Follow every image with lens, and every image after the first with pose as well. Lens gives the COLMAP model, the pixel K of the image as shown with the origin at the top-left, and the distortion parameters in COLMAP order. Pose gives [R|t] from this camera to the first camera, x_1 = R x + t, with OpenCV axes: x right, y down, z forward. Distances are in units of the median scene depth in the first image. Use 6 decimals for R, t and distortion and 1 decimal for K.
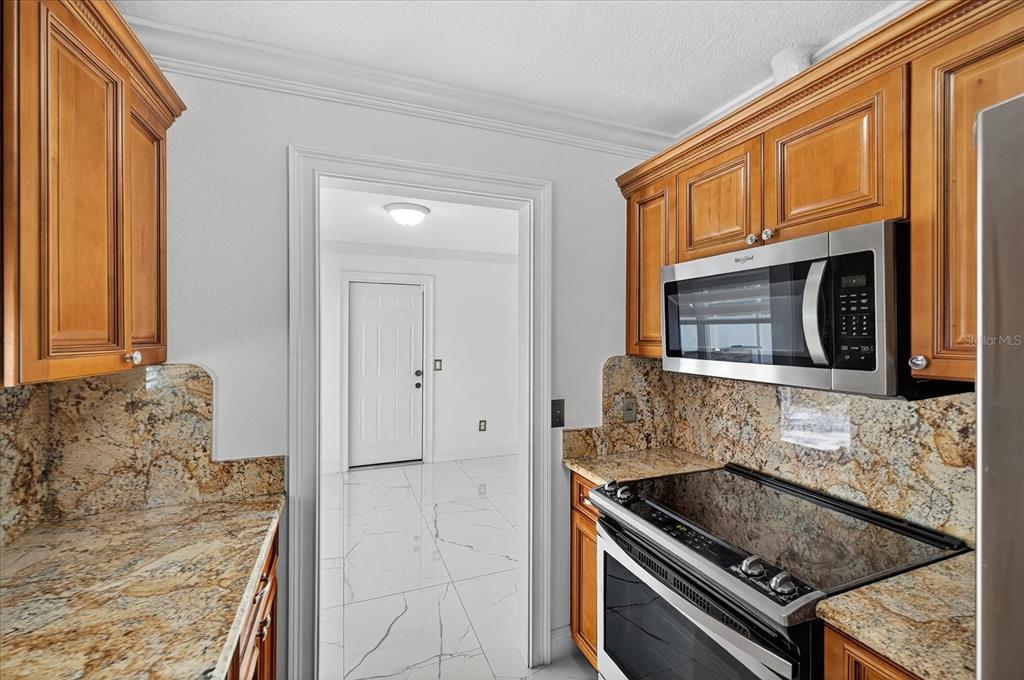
lens RADIAL K [[424.9, 0, 509.3], [0, 424.9, 332.3], [0, 0, 1]] dist [-0.003106, -0.000704]
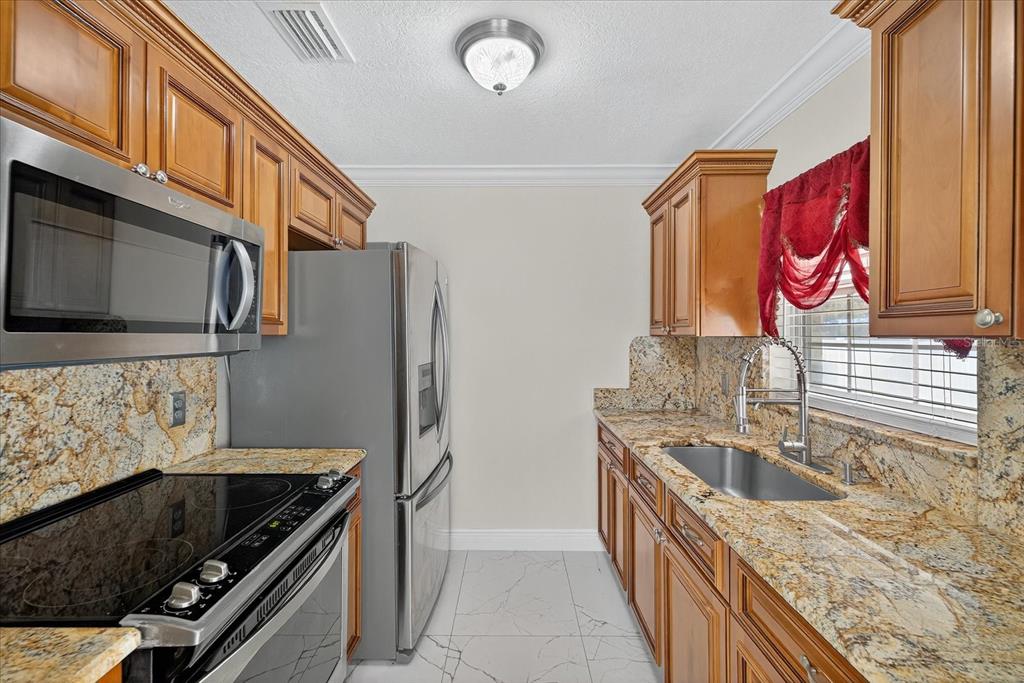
lens RADIAL K [[424.9, 0, 506.2], [0, 424.9, 332.9], [0, 0, 1]] dist [-0.003106, -0.000704]
pose [[-0.926922, -0.004485, 0.375228, -0.332262], [-0.006996, 0.999961, -0.005331, 0.072871], [-0.375190, -0.007566, -0.926917, 1.549311]]
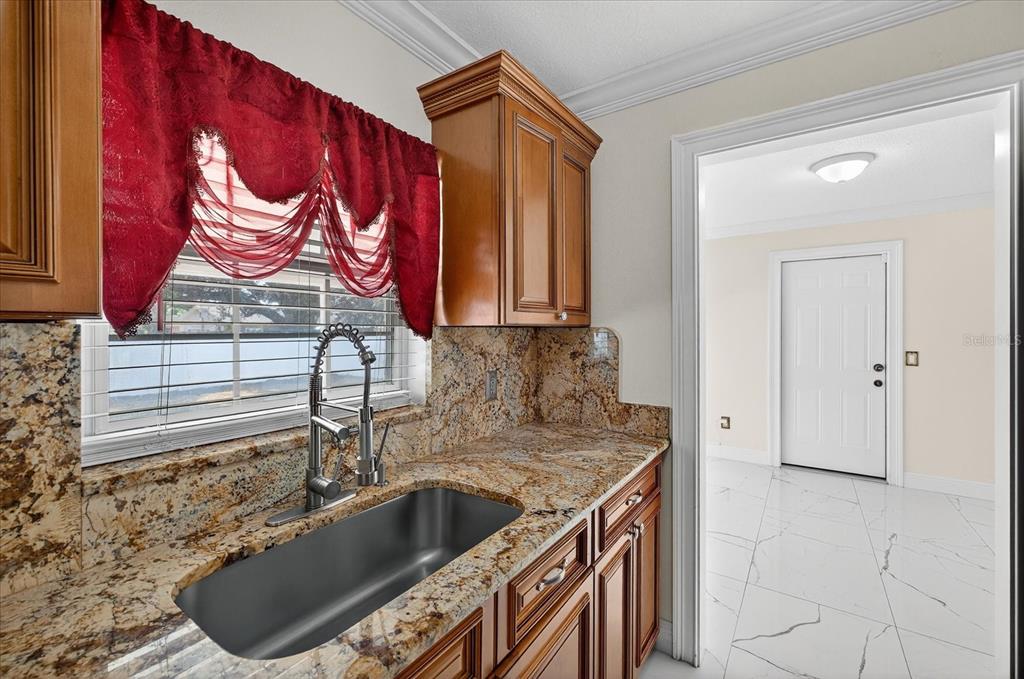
lens RADIAL K [[424.9, 0, 511.5], [0, 424.9, 335.6], [0, 0, 1]] dist [-0.003106, -0.000704]
pose [[0.557098, 0.008286, -0.830405, 0.230898], [0.006222, 0.999881, 0.014151, 0.084786], [0.830423, -0.013051, 0.556980, -0.011138]]
